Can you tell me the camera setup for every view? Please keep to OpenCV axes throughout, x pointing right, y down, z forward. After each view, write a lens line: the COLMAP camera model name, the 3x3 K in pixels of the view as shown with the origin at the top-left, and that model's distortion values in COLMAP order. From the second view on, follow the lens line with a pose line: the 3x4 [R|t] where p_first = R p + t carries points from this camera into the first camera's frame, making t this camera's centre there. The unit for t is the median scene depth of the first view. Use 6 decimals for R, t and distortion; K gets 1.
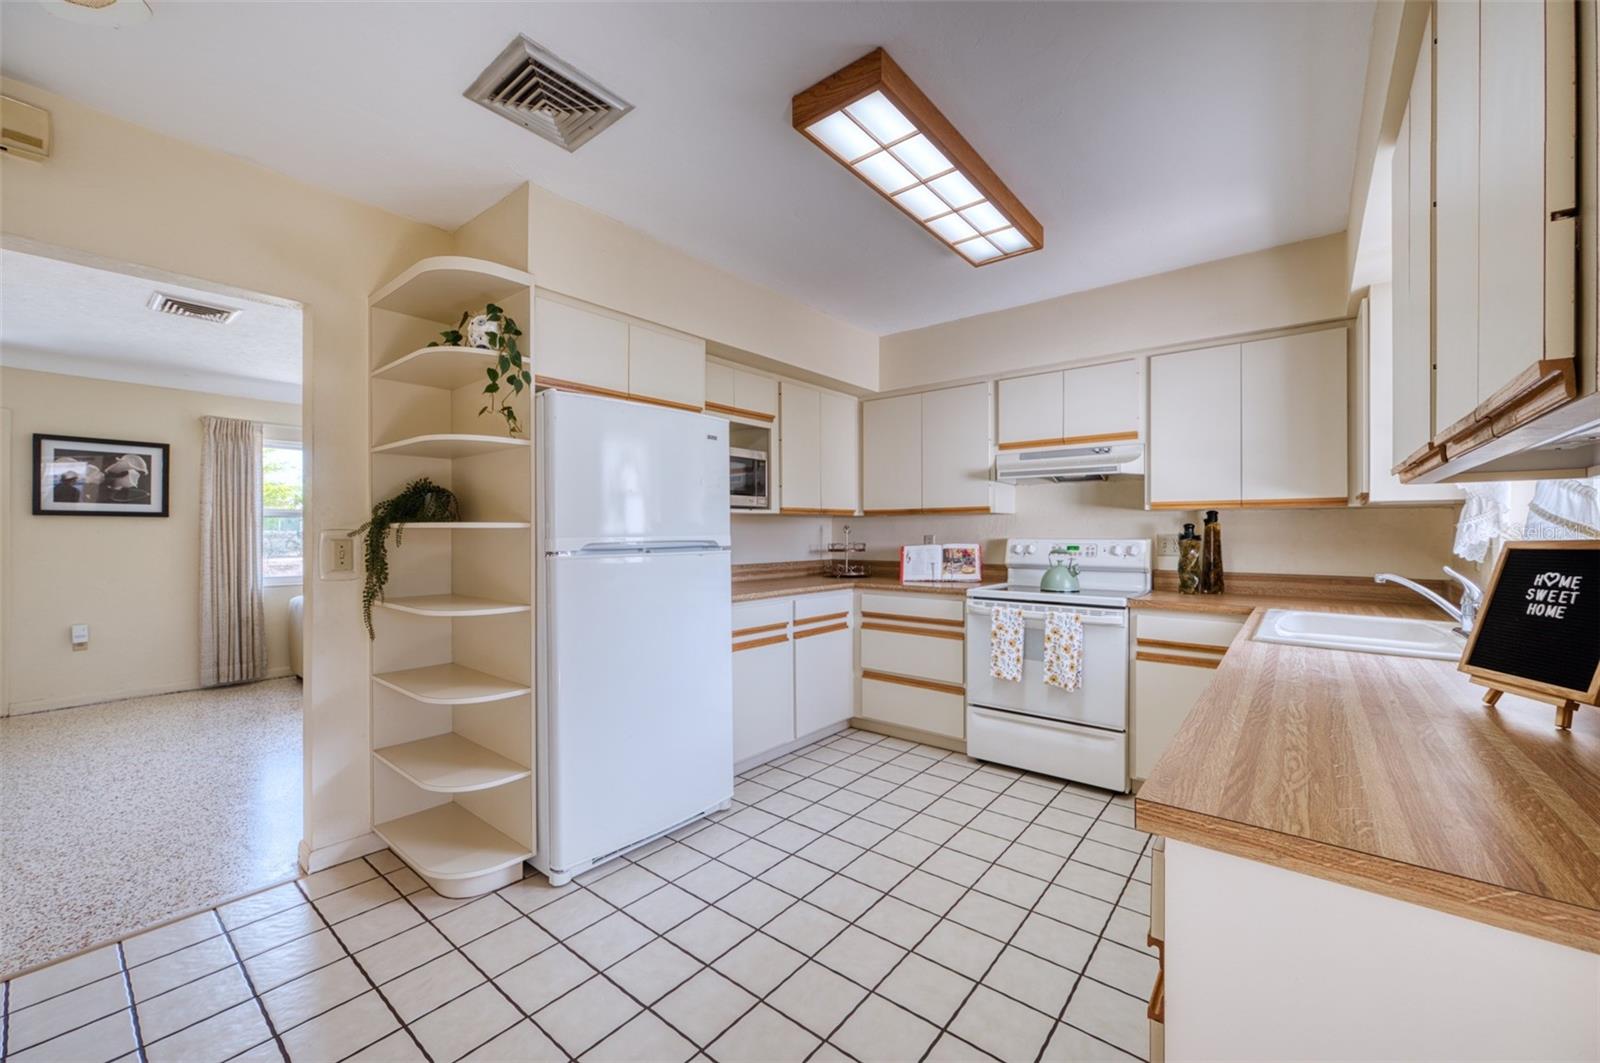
lens RADIAL K [[628.0, 0, 794.7], [0, 628.0, 537.2], [0, 0, 1]] dist [-0.011519, 0.003798]
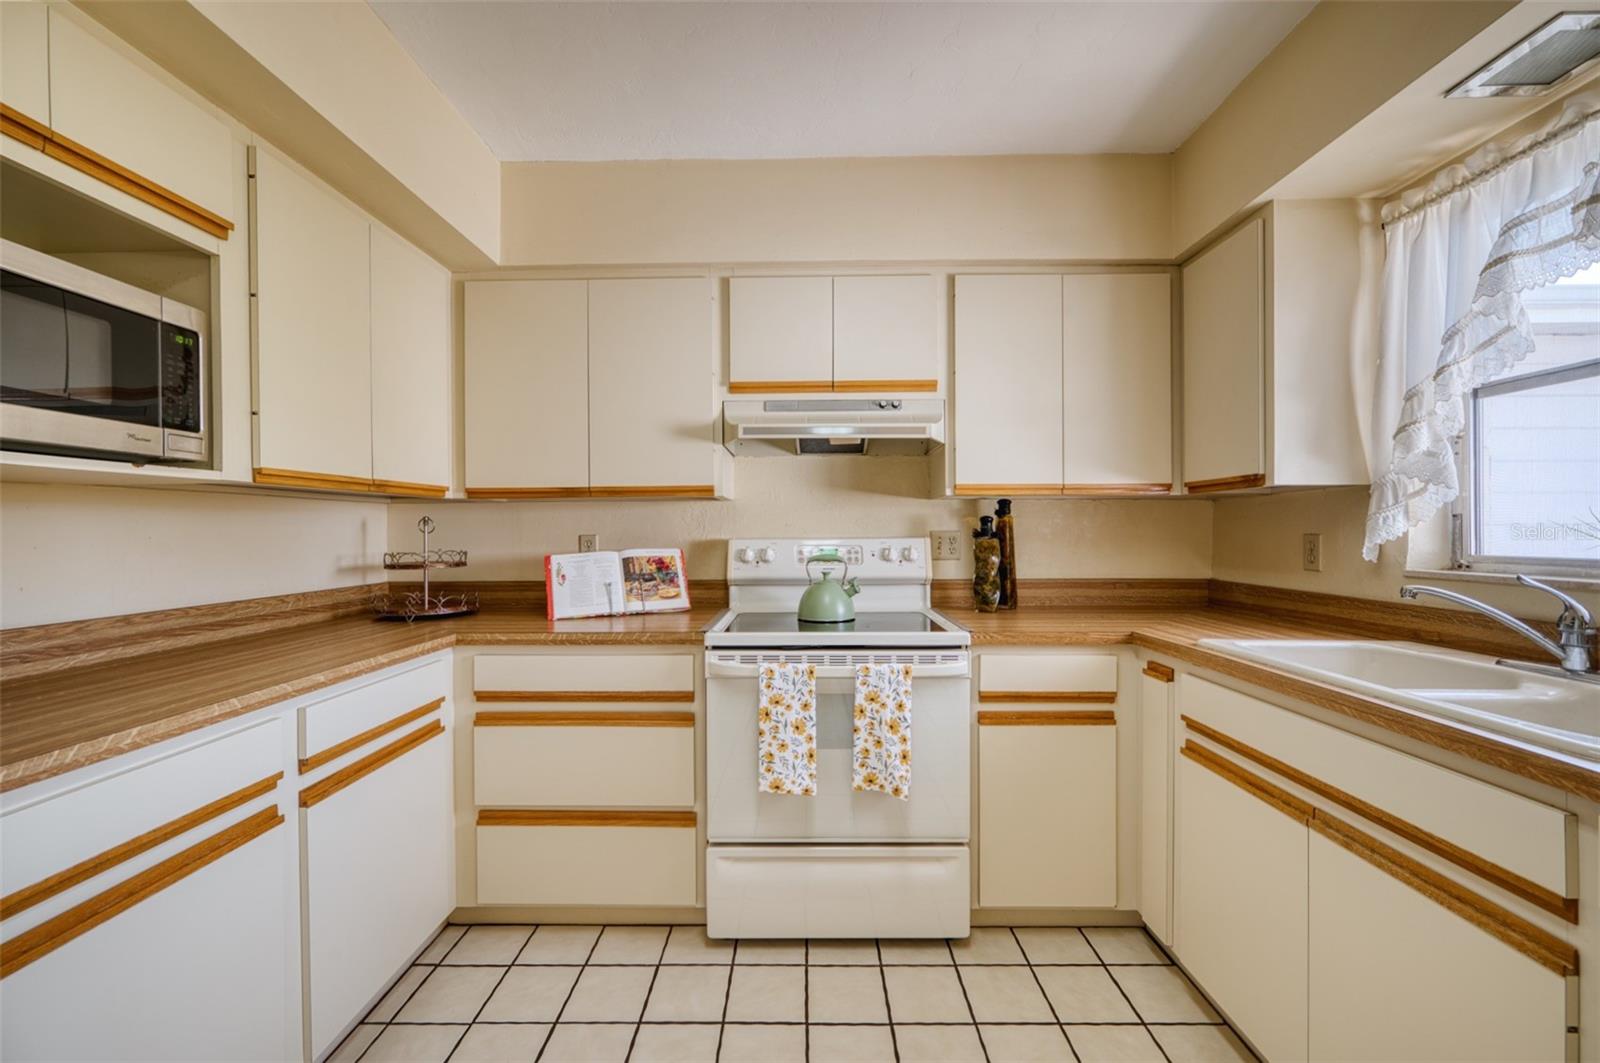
lens RADIAL K [[628.0, 0, 794.3], [0, 628.0, 532.5], [0, 0, 1]] dist [-0.011519, 0.003798]
pose [[0.779808, -0.006051, 0.625990, -0.004055], [0.010198, 0.999943, -0.003038, -0.001964], [-0.625936, 0.008753, 0.779825, 0.512180]]
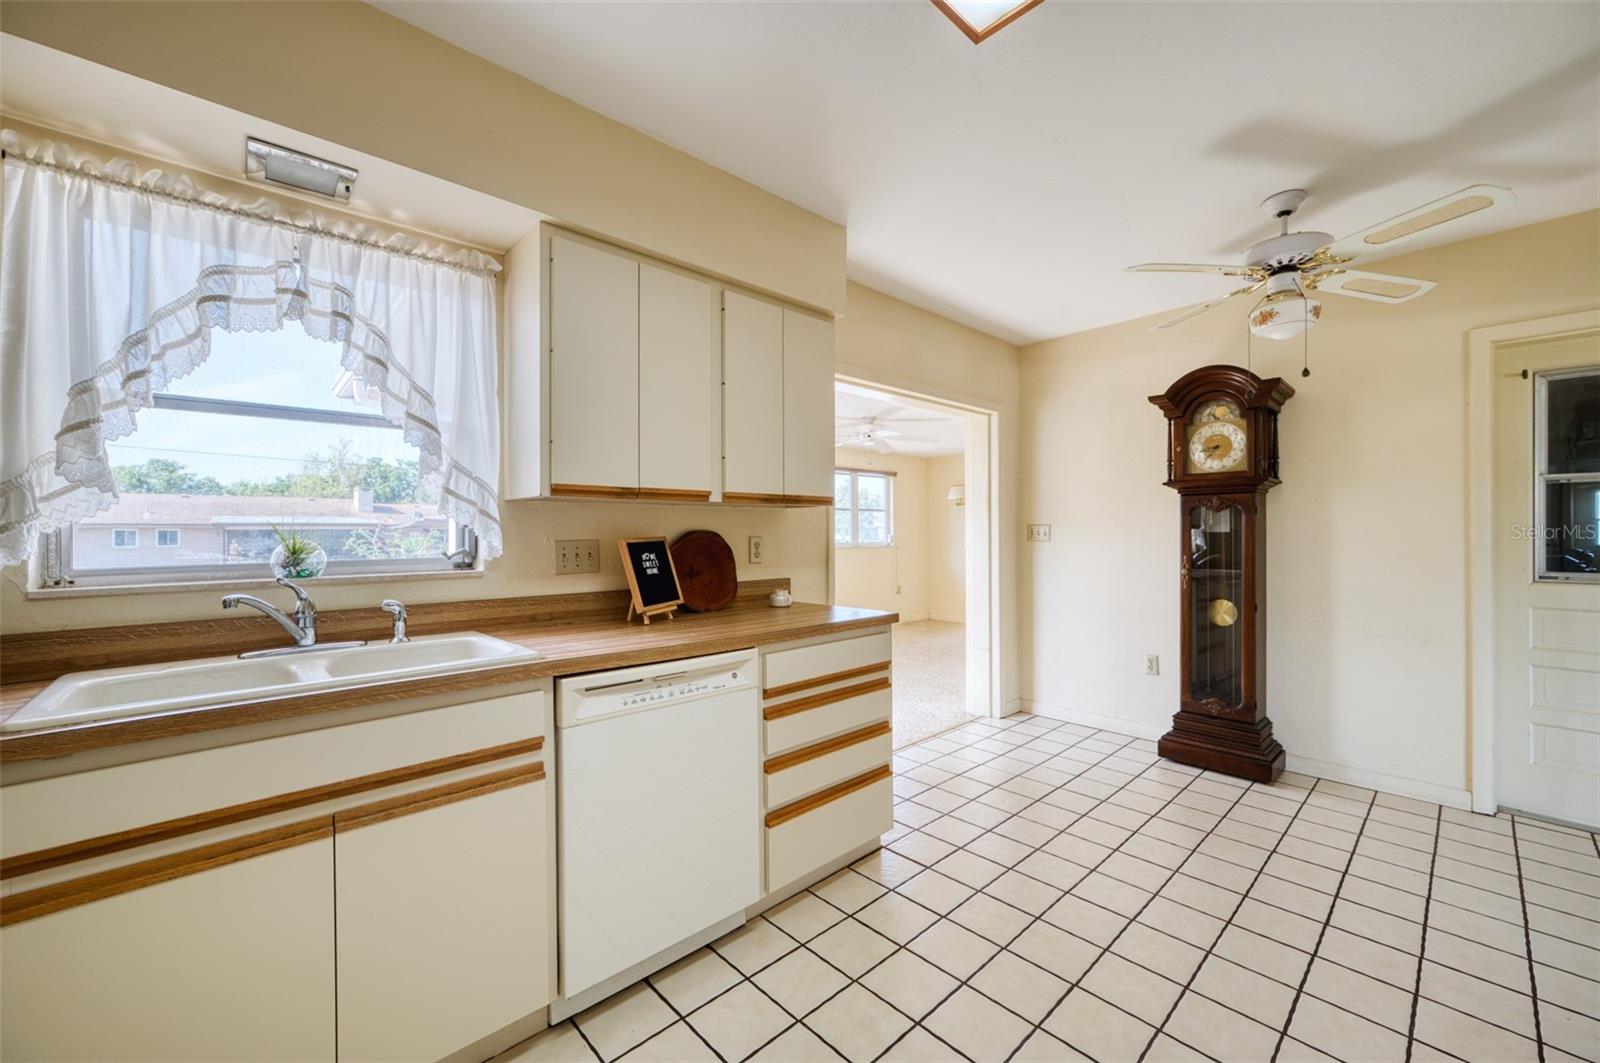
lens RADIAL K [[628.0, 0, 812.8], [0, 628.0, 521.8], [0, 0, 1]] dist [-0.011519, 0.003798]
pose [[-0.995644, 0.007289, 0.092951, 0.138202], [0.007259, 0.999973, -0.000658, -0.009995], [-0.092954, 0.000020, -0.995670, 0.936141]]
